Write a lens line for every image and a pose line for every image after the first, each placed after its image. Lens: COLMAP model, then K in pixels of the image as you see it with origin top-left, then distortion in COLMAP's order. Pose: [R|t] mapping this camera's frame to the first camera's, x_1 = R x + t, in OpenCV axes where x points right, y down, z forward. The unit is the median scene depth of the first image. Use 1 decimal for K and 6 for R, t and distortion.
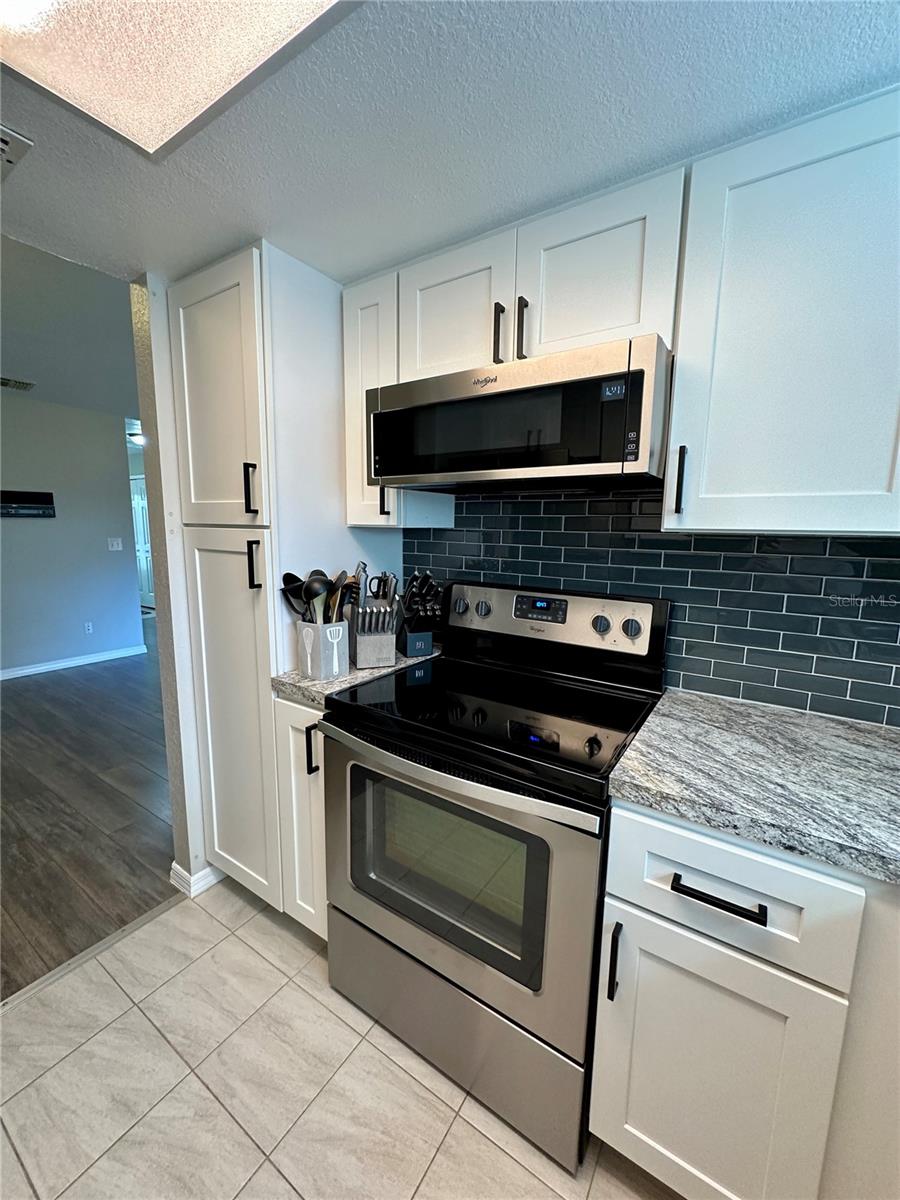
lens RADIAL K [[480.9, 0, 450.0], [0, 480.9, 600.0], [0, 0, 1]] dist [-0.000488, -0.000047]
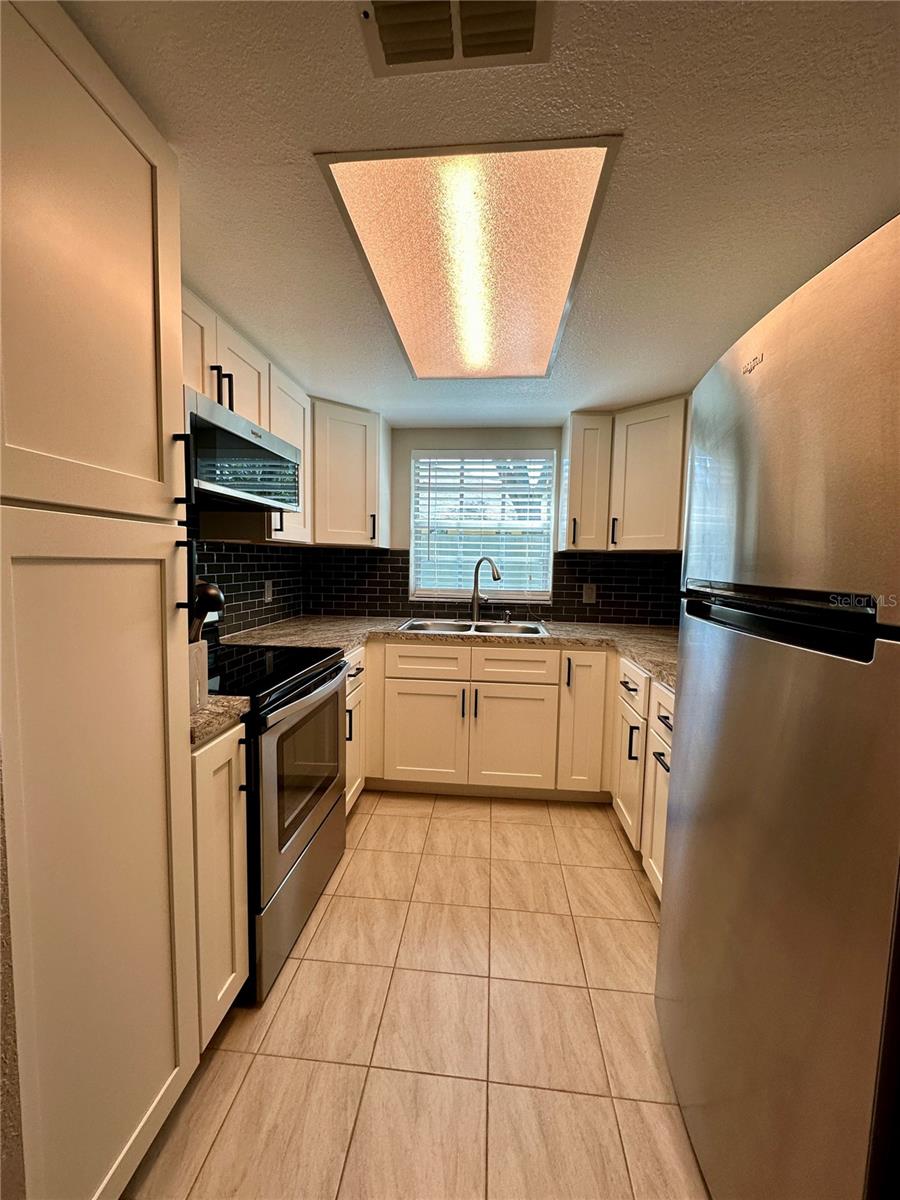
lens RADIAL K [[480.9, 0, 450.0], [0, 480.9, 600.0], [0, 0, 1]] dist [-0.000488, -0.000047]
pose [[-0.472138, -0.093455, 0.876557, -1.464125], [0.107477, 0.980844, 0.162464, -0.132208], [-0.874948, 0.170915, -0.453050, 1.186924]]
